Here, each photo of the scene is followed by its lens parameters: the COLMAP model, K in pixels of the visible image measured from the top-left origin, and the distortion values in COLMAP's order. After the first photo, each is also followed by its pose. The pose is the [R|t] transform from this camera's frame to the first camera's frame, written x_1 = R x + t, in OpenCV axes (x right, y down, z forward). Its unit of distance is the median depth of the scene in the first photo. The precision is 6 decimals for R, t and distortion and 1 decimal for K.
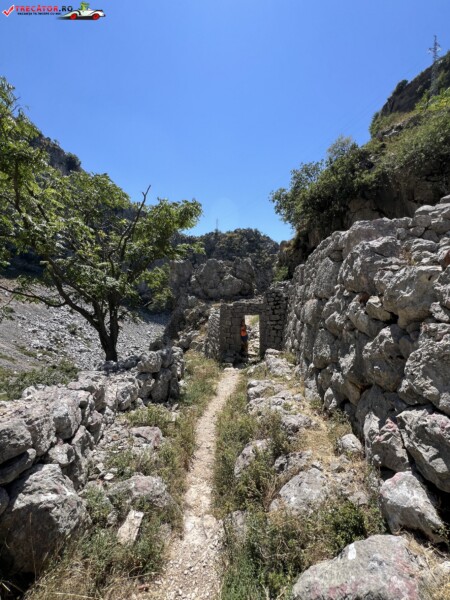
lens RADIAL K [[240.8, 0, 224.4], [0, 240.8, 300.0], [0, 0, 1]] dist [-0.001643, 0.000631]
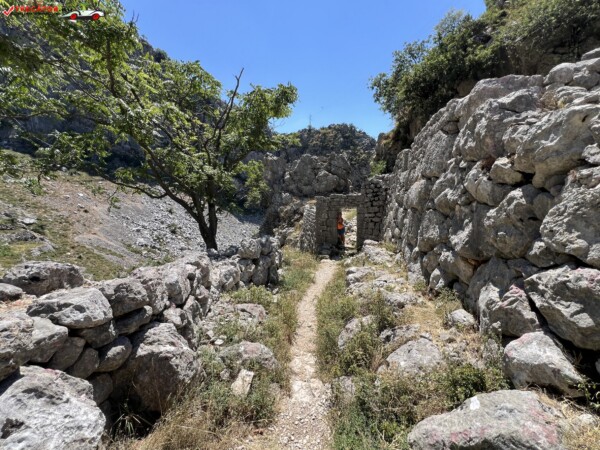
lens RADIAL K [[240.8, 0, 300.5], [0, 240.8, 226.0], [0, 0, 1]] dist [-0.001643, 0.000631]
pose [[0.997419, -0.000539, -0.071798, -0.015620], [0.008266, 0.994185, 0.107368, 0.037951], [0.071323, -0.107684, 0.991623, 0.011680]]
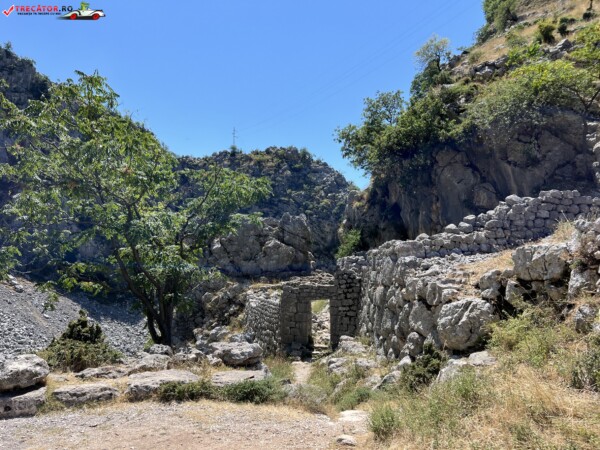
lens RADIAL K [[454.1, 0, 300.0], [0, 454.1, 225.0], [0, 0, 1]] dist [0.068365, -0.075233]
pose [[0.992006, 0.013652, 0.125448, -0.209329], [-0.000286, 0.994371, -0.105954, -0.039173], [-0.126188, 0.105071, 0.986426, -0.776419]]
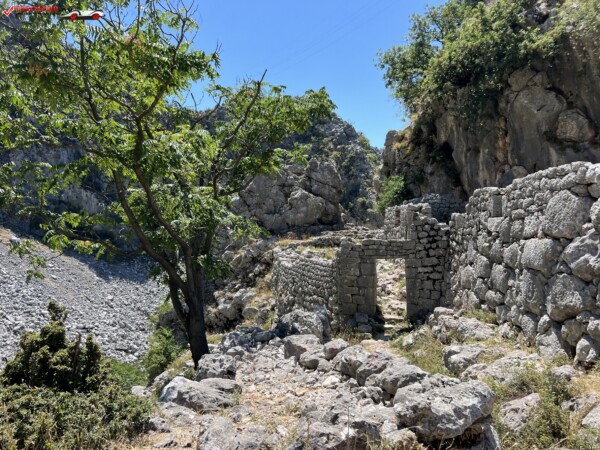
lens RADIAL K [[454.1, 0, 300.0], [0, 454.1, 225.0], [0, 0, 1]] dist [0.068365, -0.075233]
pose [[0.993054, -0.018412, 0.116212, -0.347399], [0.019666, 0.999760, -0.009653, -0.027787], [-0.116006, 0.011872, 0.993178, -0.255496]]
